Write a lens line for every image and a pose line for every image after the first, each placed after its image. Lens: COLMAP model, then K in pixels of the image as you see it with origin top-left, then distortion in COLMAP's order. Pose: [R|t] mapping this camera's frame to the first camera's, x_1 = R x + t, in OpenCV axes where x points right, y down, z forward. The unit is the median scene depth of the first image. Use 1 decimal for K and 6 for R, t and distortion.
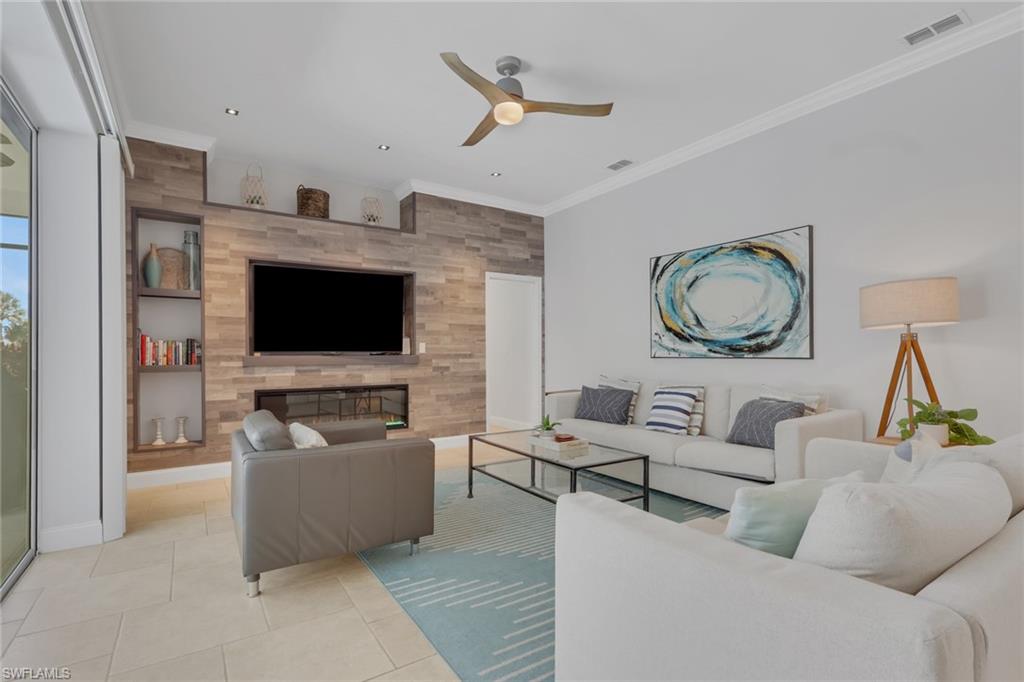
lens RADIAL K [[483.6, 0, 510.8], [0, 483.6, 351.9], [0, 0, 1]] dist [0.001609, 0.000519]
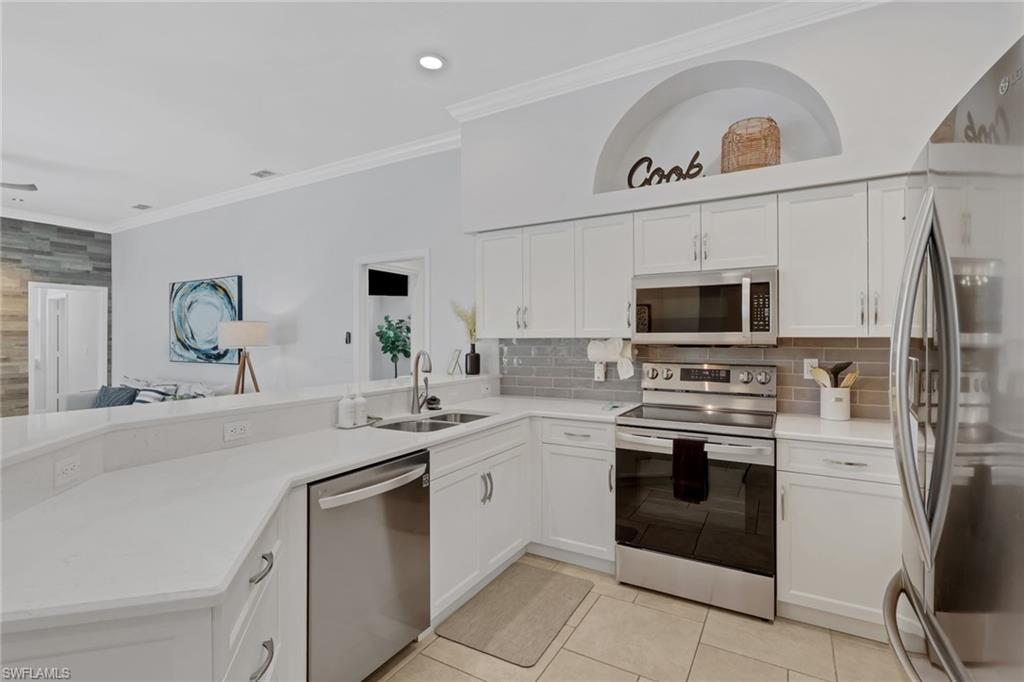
lens RADIAL K [[483.6, 0, 509.4], [0, 483.6, 333.4], [0, 0, 1]] dist [0.001609, 0.000519]
pose [[0.903093, 0.007228, 0.429383, 0.458060], [-0.004010, 0.999957, -0.008400, -0.045204], [-0.429425, 0.005865, 0.903083, -0.446402]]
